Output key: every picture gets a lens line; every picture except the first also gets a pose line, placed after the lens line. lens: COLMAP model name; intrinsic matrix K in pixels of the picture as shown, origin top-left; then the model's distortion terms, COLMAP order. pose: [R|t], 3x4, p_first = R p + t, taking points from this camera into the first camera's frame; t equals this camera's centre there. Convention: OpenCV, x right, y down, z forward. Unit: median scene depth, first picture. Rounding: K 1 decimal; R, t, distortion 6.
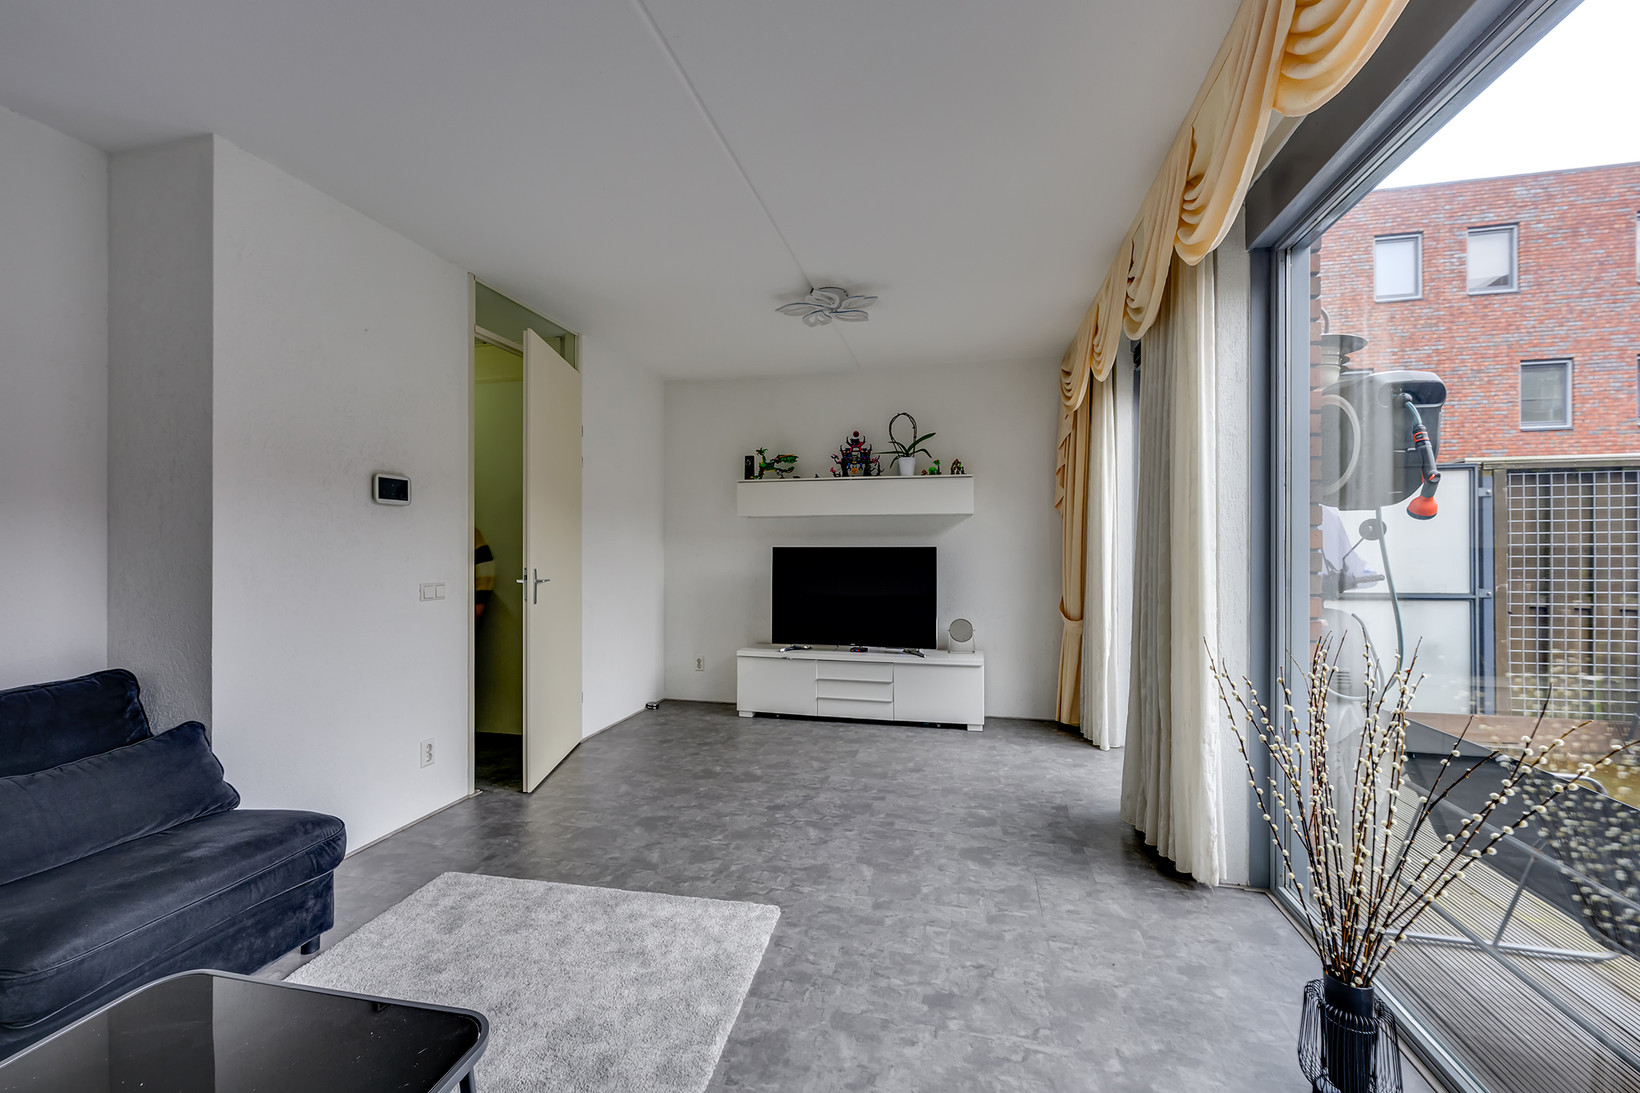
lens RADIAL K [[671.1, 0, 809.6], [0, 671.1, 547.2], [0, 0, 1]] dist [0.001810, 0.000330]
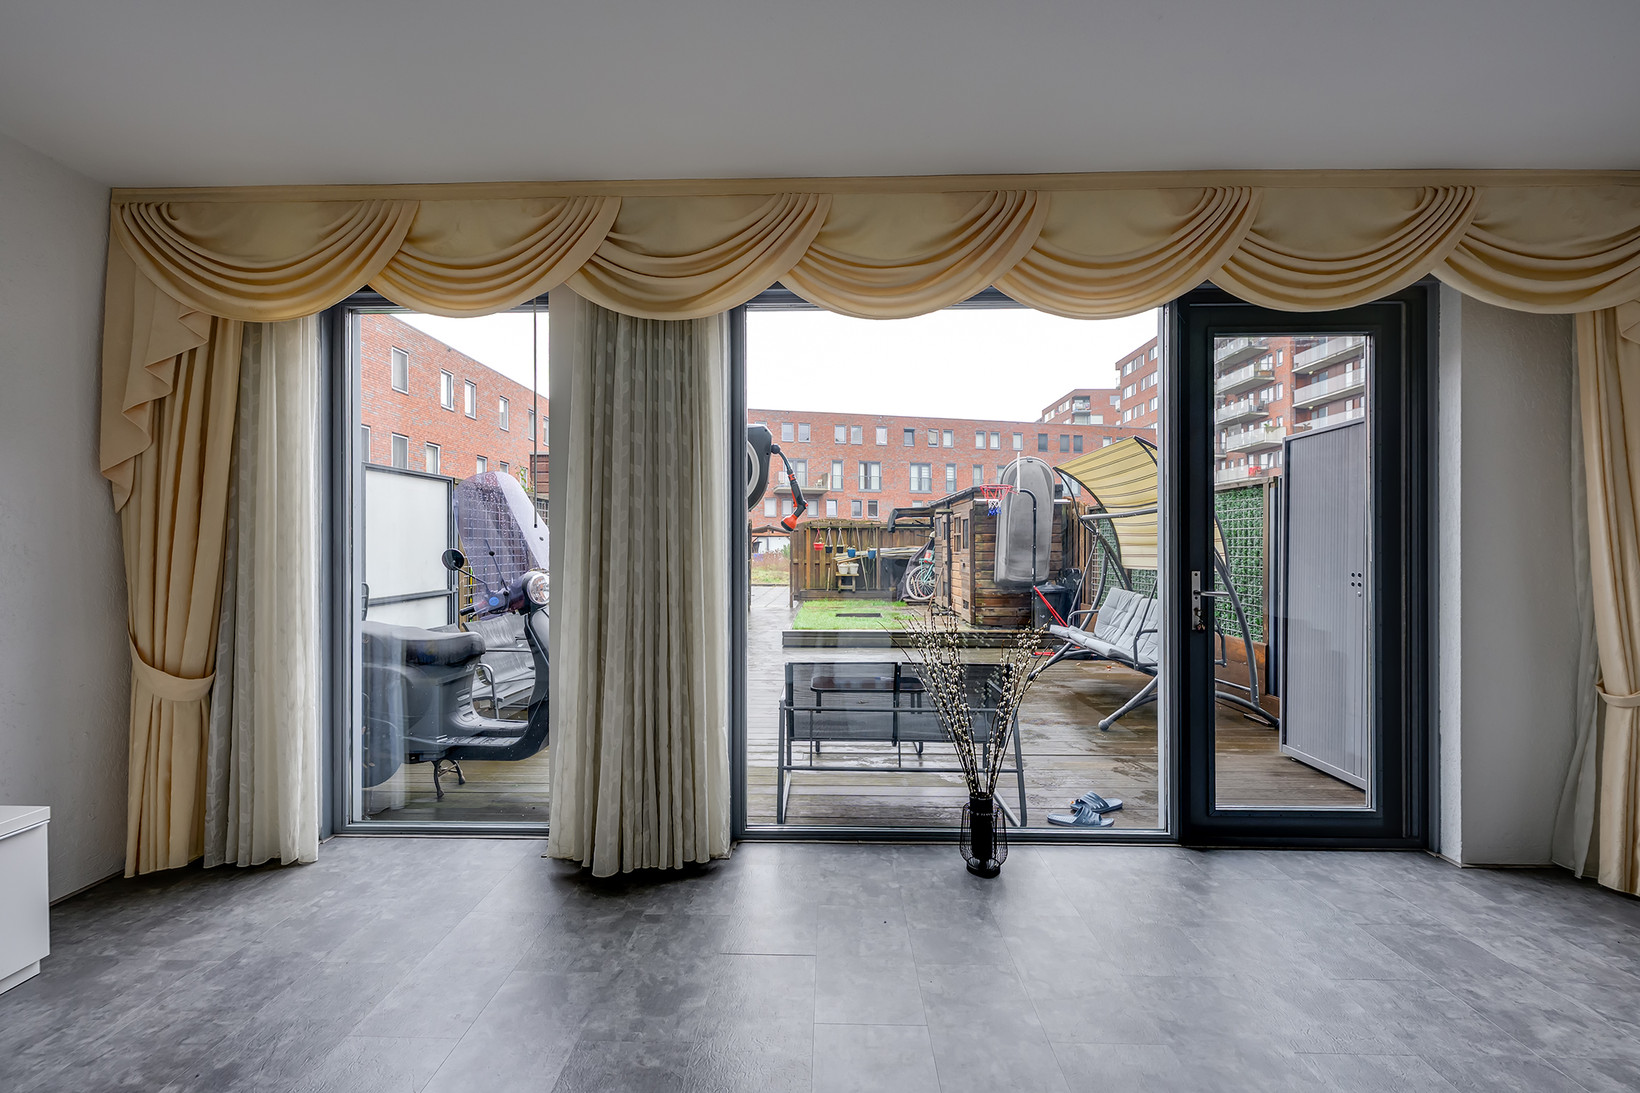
lens RADIAL K [[679.7, 0, 818.4], [0, 679.7, 551.2], [0, 0, 1]] dist [0.000392, -0.000012]
pose [[-0.215043, -0.003413, 0.976599, -0.308793], [-0.000782, 0.999994, 0.003323, -0.001222], [-0.976604, -0.000049, -0.215044, 0.663367]]
